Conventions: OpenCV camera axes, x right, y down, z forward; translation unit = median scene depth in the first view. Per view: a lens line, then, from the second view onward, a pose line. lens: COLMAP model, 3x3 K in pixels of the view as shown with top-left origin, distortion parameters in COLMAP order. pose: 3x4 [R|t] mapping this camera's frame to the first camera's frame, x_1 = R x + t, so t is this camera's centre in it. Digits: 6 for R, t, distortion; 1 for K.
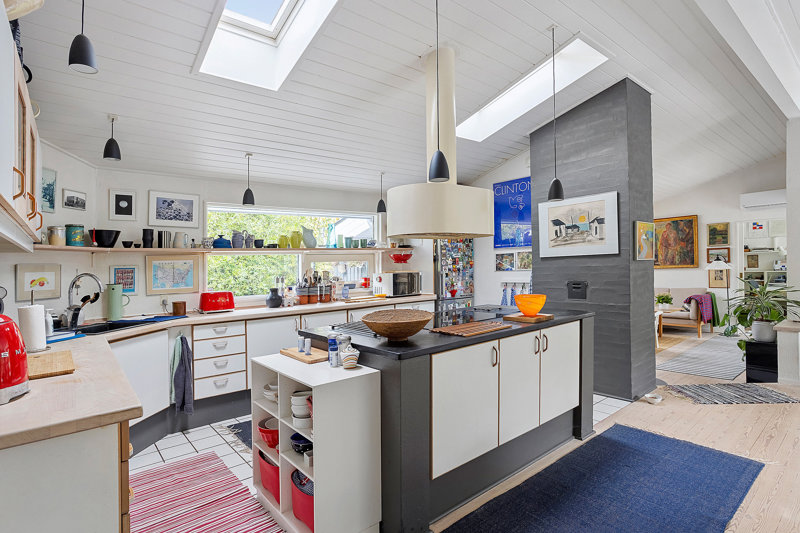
lens RADIAL K [[387.8, 0, 381.7], [0, 387.8, 272.2], [0, 0, 1]] dist [-0.025647, 0.006770]
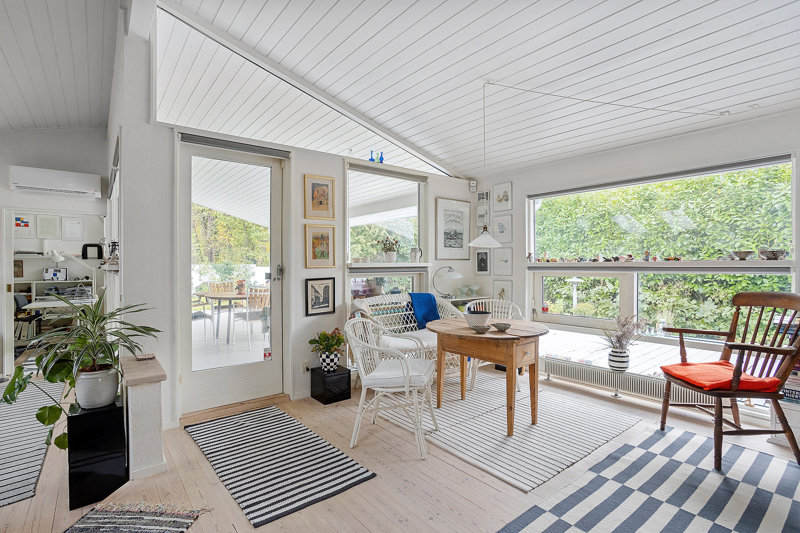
lens RADIAL K [[387.8, 0, 408.3], [0, 387.8, 270.4], [0, 0, 1]] dist [-0.025647, 0.006770]
pose [[-0.040295, 0.013864, 0.999092, 0.244311], [0.020476, 0.999705, -0.013047, 0.000184], [-0.998978, 0.019932, -0.040567, 0.323148]]
